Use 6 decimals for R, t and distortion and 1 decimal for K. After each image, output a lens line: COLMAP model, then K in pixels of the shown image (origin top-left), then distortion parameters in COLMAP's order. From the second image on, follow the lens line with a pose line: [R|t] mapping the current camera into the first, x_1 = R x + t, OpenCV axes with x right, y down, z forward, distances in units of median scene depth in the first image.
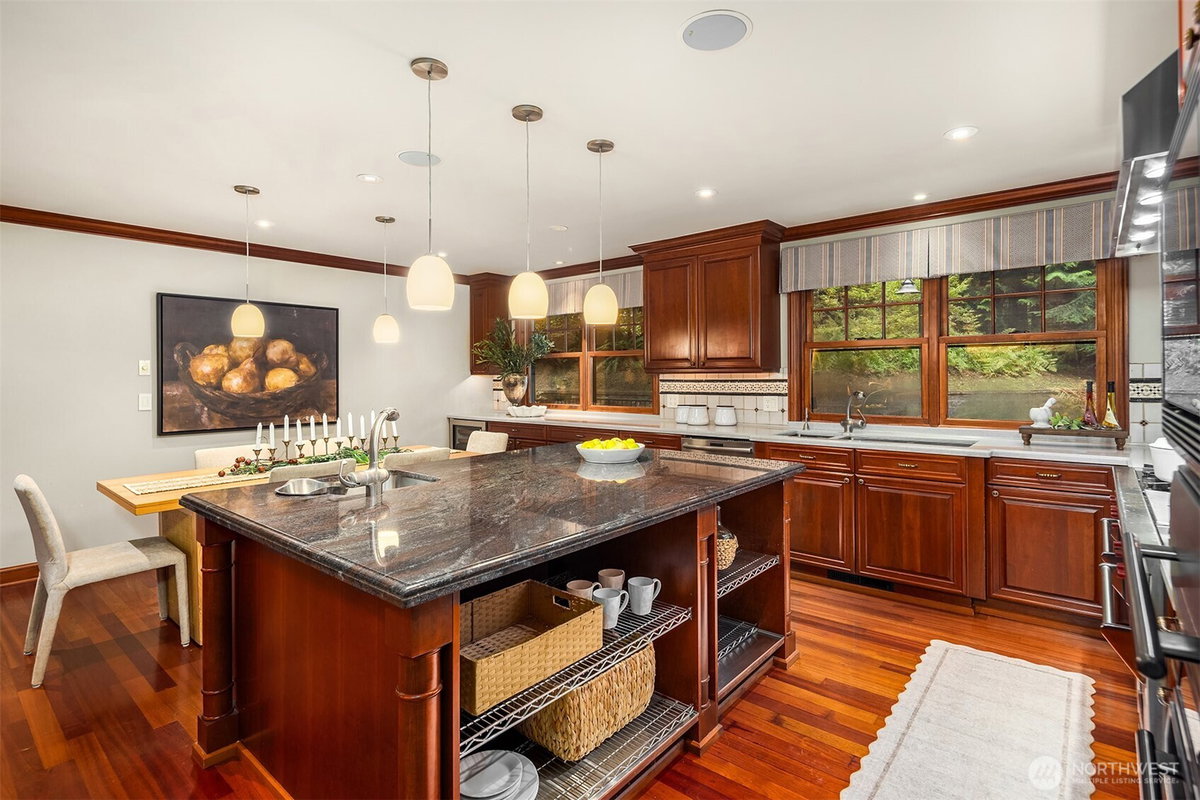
lens RADIAL K [[585.2, 0, 591.5], [0, 585.2, 372.1], [0, 0, 1]] dist [0.000162, -0.000399]
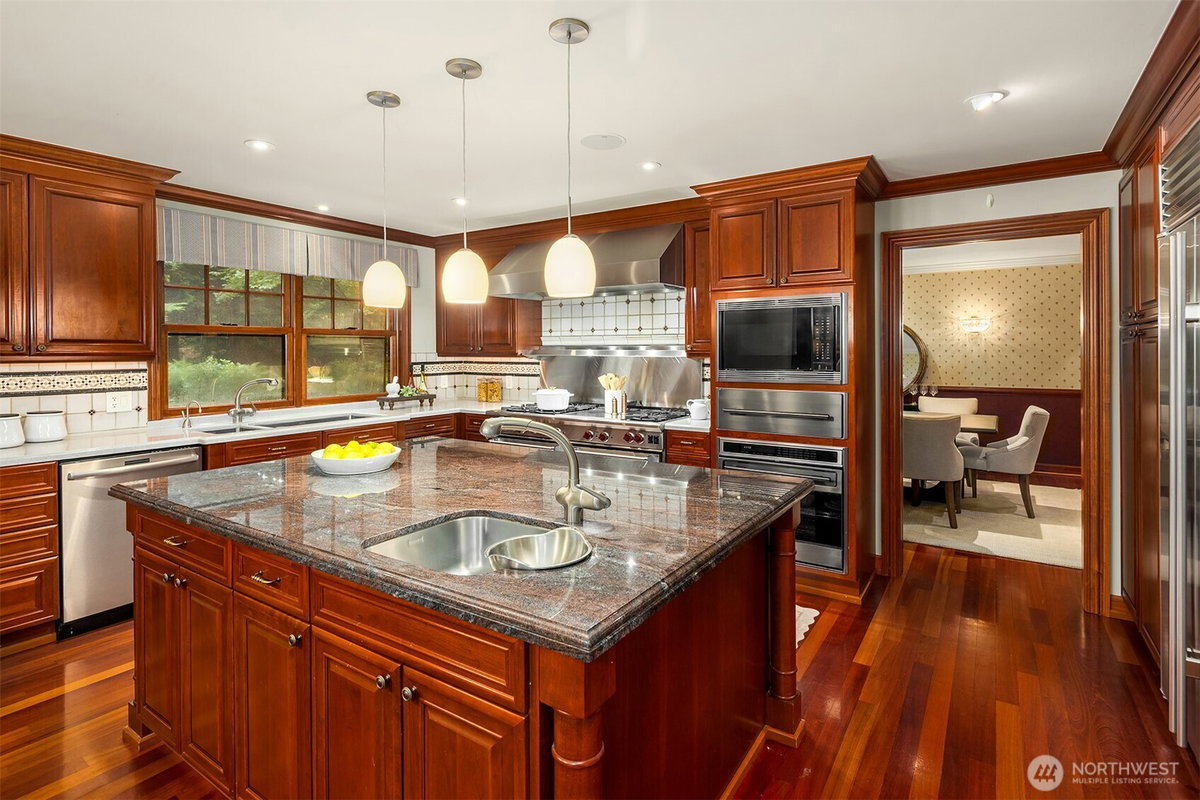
lens RADIAL K [[585.2, 0, 600.2], [0, 585.2, 357.7], [0, 0, 1]] dist [0.000162, -0.000399]
pose [[-0.127006, 0.001884, 0.991900, -0.546713], [0.004937, 0.999987, -0.001268, 0.001160], [-0.991890, 0.004736, -0.127014, 0.505316]]
